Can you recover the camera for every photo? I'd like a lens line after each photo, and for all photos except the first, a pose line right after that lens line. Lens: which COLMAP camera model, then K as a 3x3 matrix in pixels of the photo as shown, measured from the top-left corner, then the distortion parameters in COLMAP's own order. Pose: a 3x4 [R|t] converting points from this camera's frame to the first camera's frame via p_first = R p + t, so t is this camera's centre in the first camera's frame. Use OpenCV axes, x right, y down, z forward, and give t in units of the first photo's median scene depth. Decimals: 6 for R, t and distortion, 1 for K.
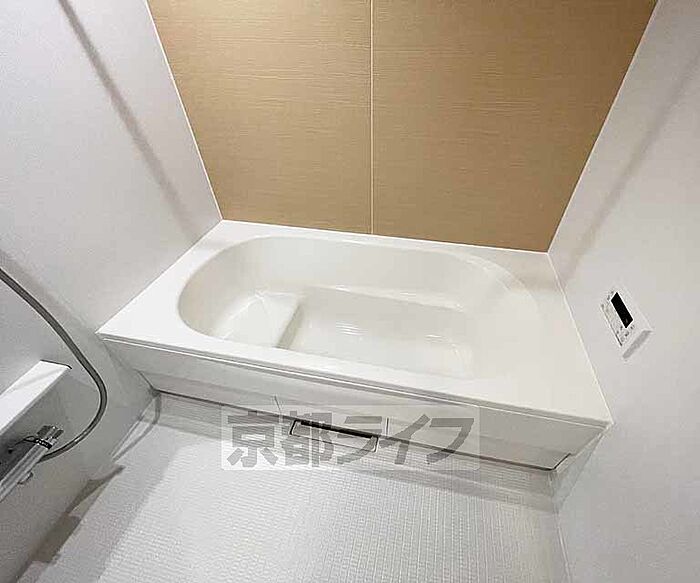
lens RADIAL K [[313.9, 0, 360.7], [0, 313.9, 296.4], [0, 0, 1]] dist [-0.000931, 0.000603]
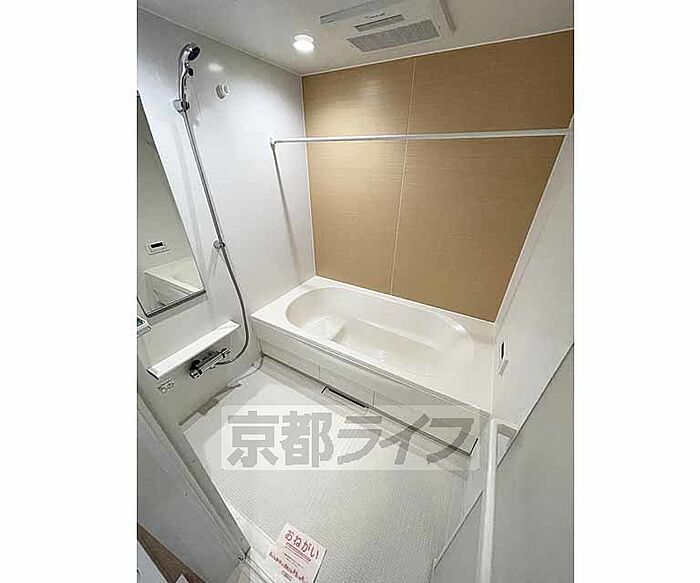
lens RADIAL K [[313.9, 0, 360.7], [0, 313.9, 296.4], [0, 0, 1]] dist [-0.000931, 0.000603]
pose [[0.954857, 0.160029, -0.250276, 0.353289], [-0.209828, 0.959711, -0.186888, 0.195862], [0.210286, 0.230966, 0.949966, -0.798995]]
